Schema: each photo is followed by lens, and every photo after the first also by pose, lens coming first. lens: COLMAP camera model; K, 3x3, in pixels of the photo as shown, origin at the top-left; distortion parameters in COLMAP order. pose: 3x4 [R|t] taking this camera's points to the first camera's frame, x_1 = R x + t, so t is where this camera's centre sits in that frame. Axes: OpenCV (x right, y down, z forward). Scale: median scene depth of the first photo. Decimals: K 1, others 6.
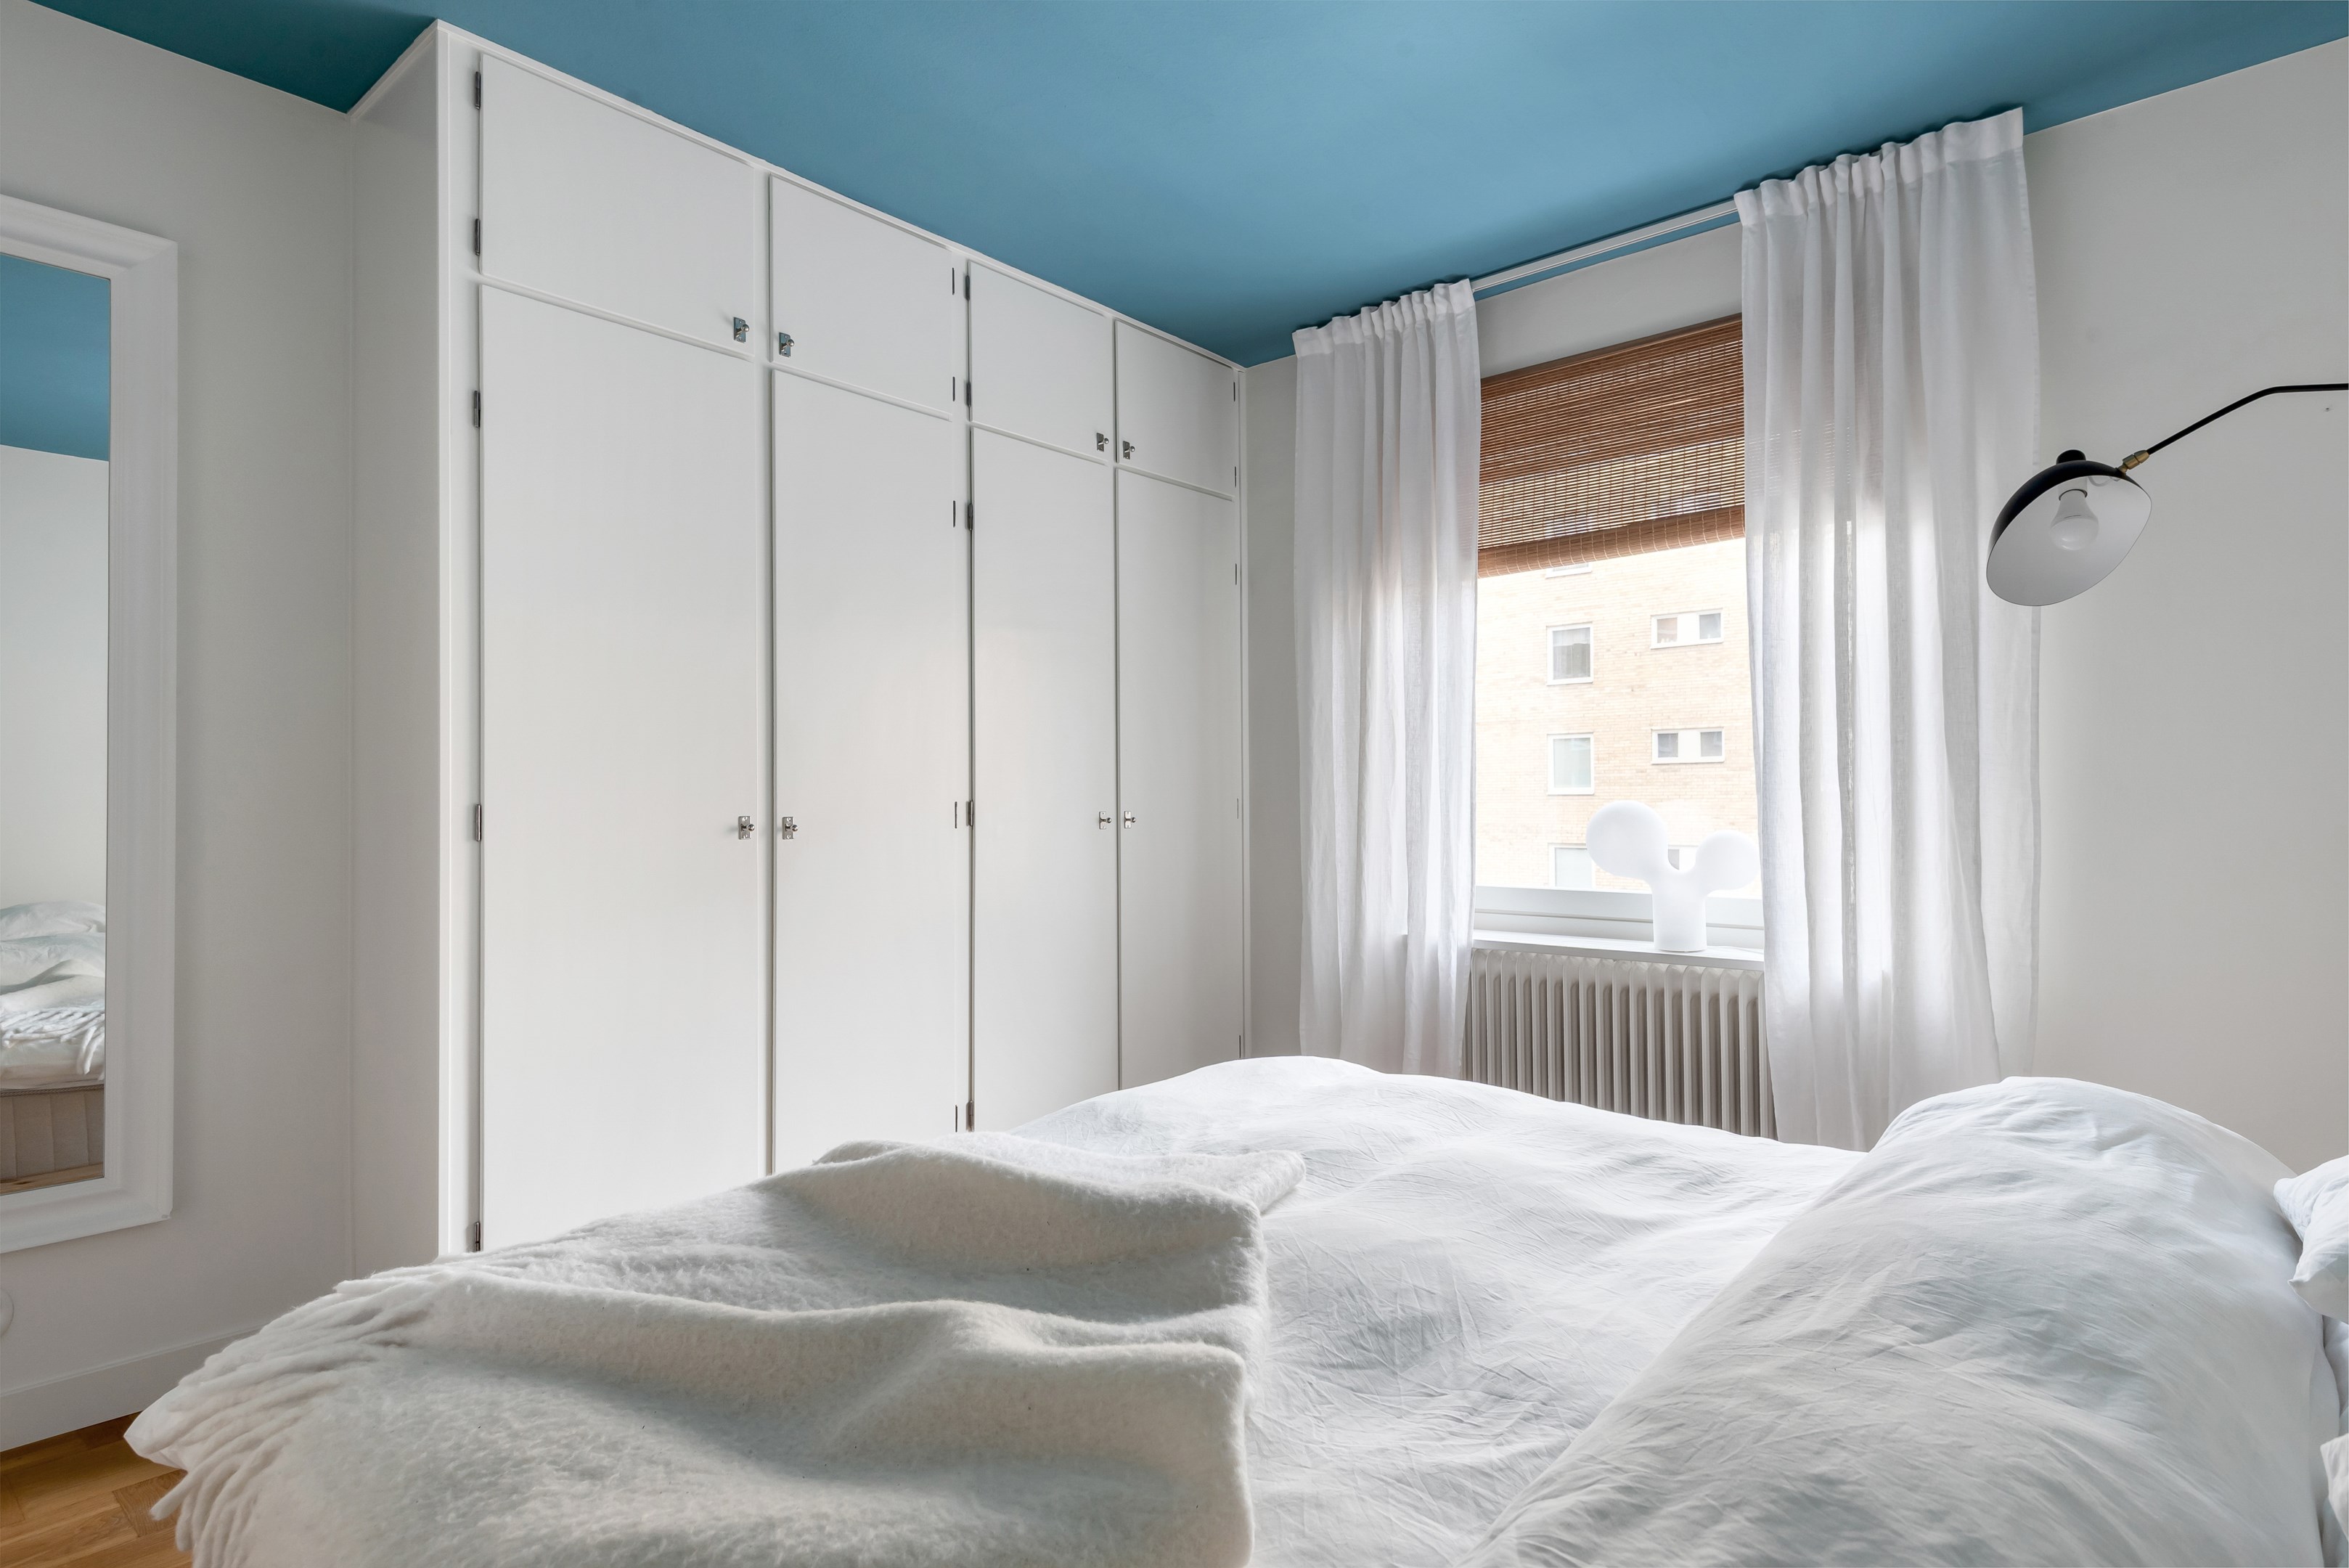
lens RADIAL K [[1237.1, 0, 1170.5], [0, 1237.1, 783.2], [0, 0, 1]] dist [0.026446, 0.000506]
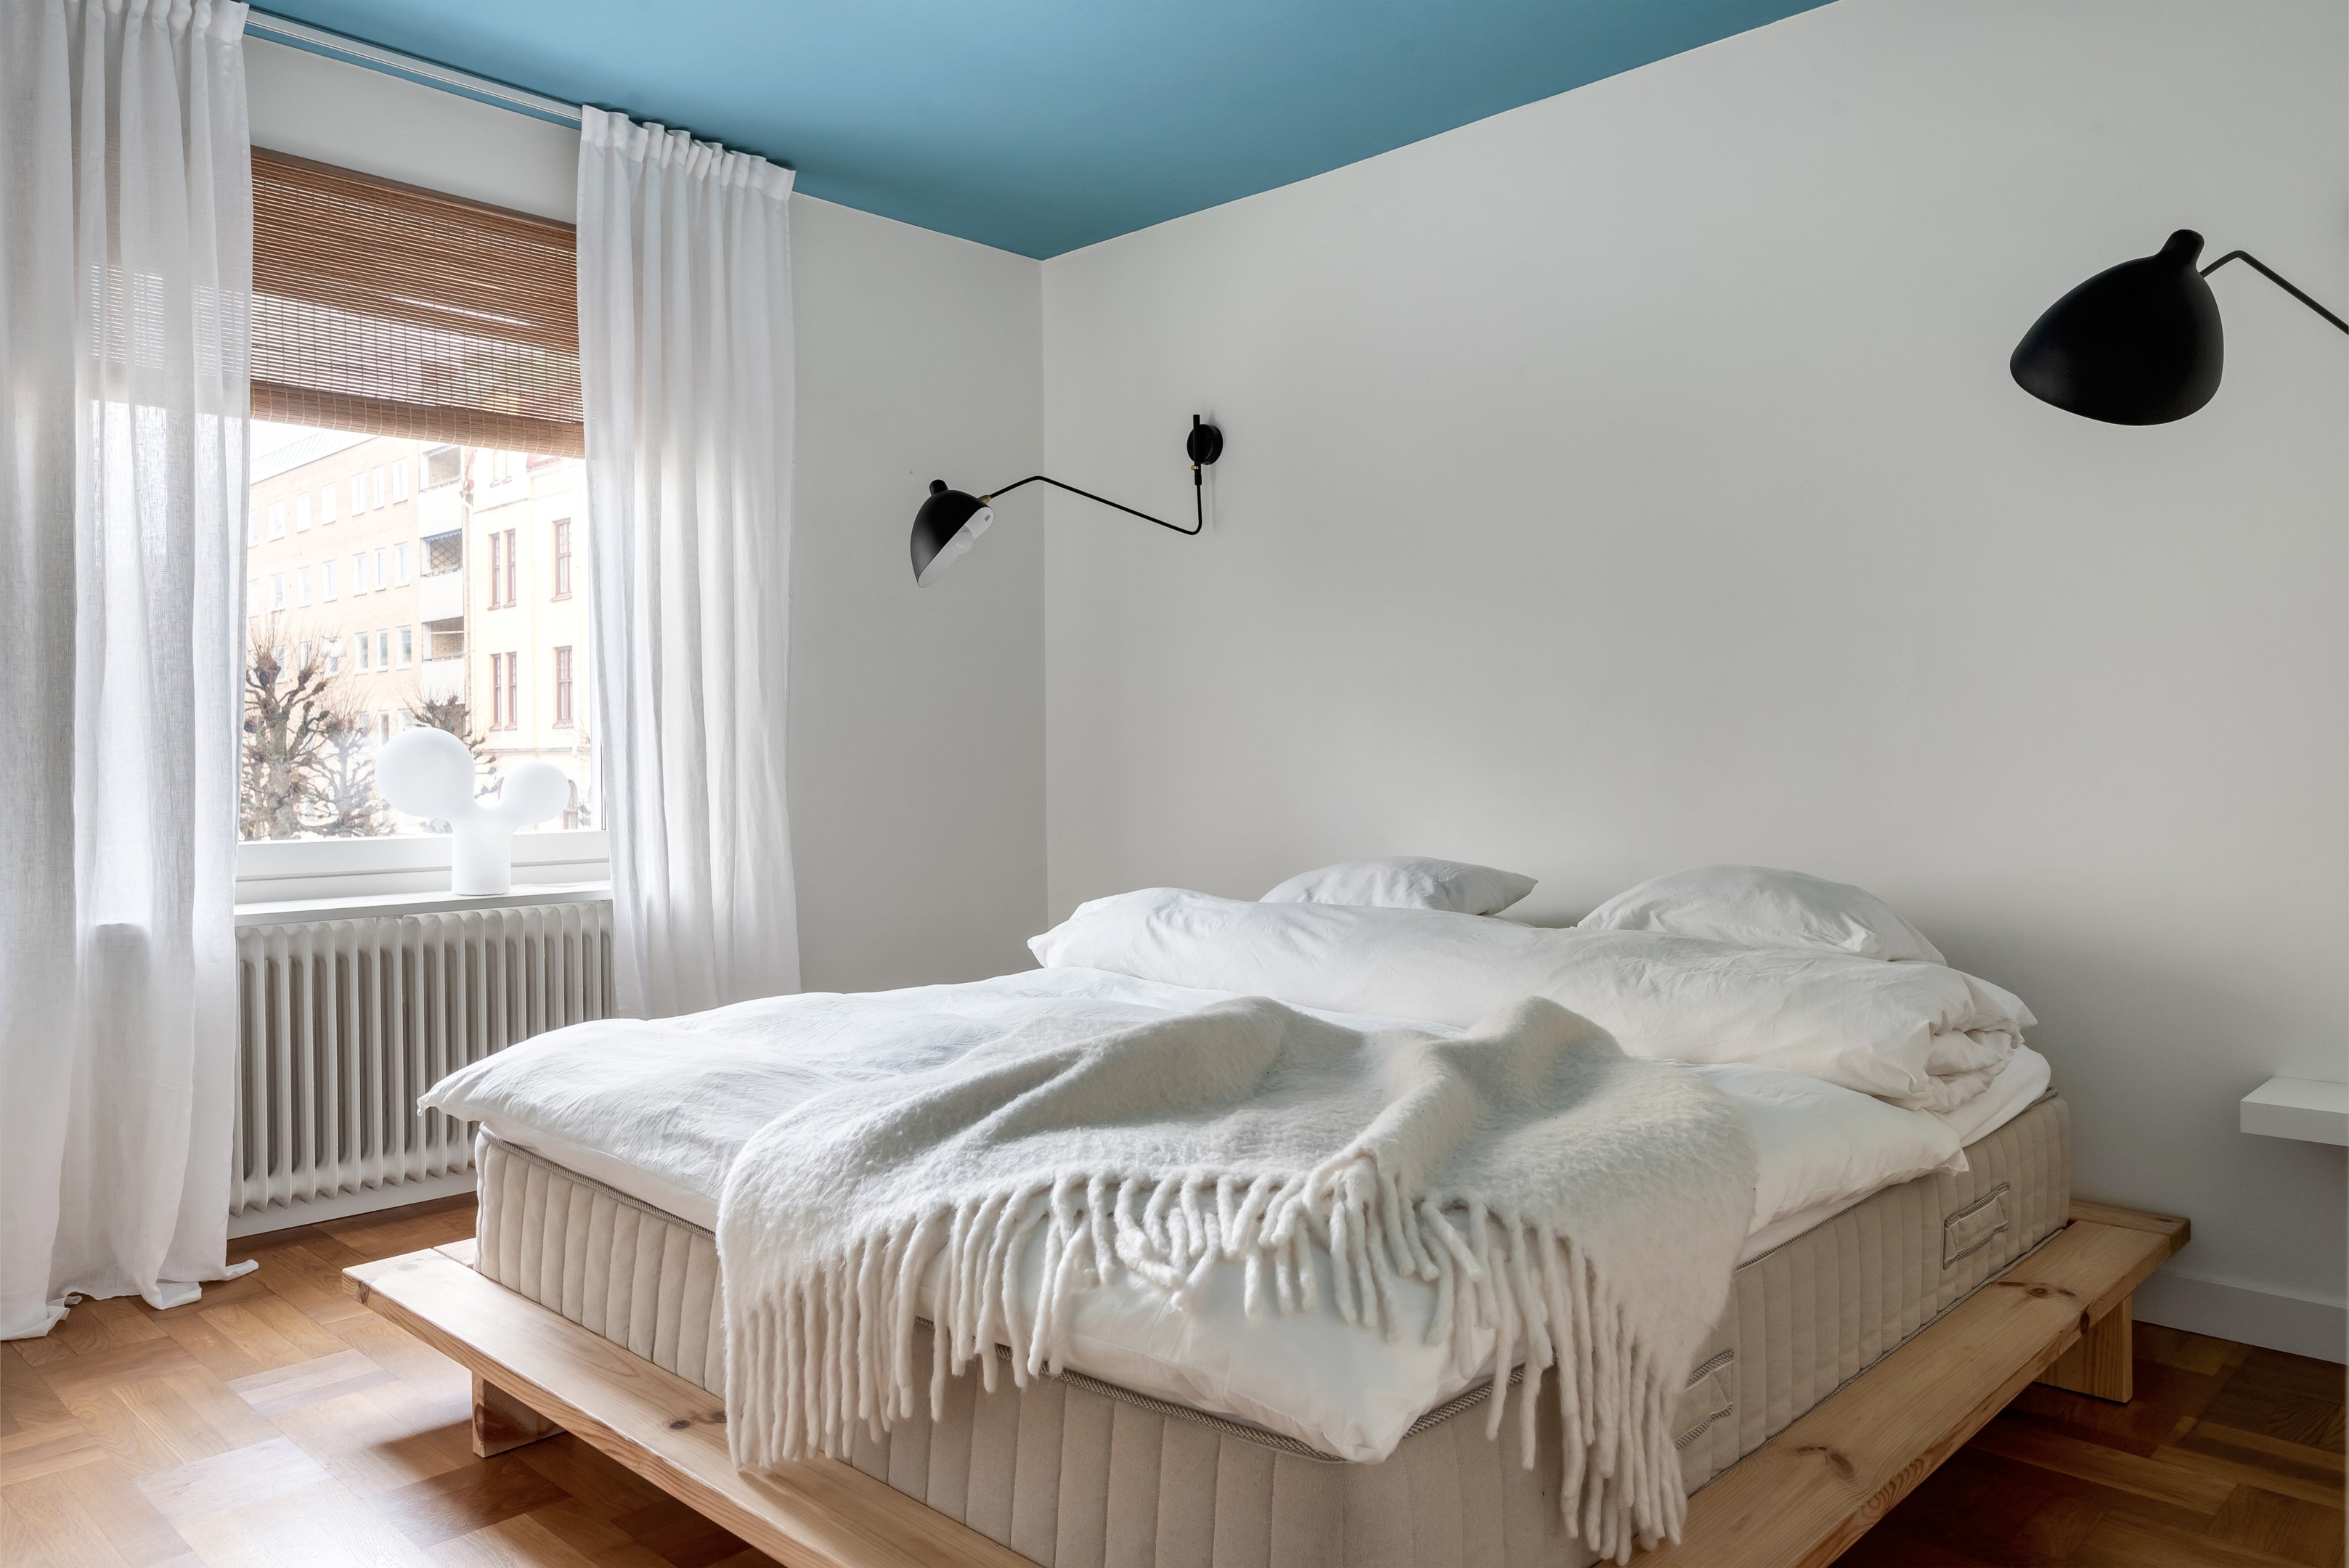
lens RADIAL K [[1584.5, 0, 1171.8], [0, 1584.5, 776.6], [0, 0, 1]] dist [0.018068, -0.004257]
pose [[0.057841, -0.011295, 0.998262, -0.703778], [-0.006188, 0.999913, 0.011673, 0.032654], [-0.998307, -0.006852, 0.057766, 0.430639]]
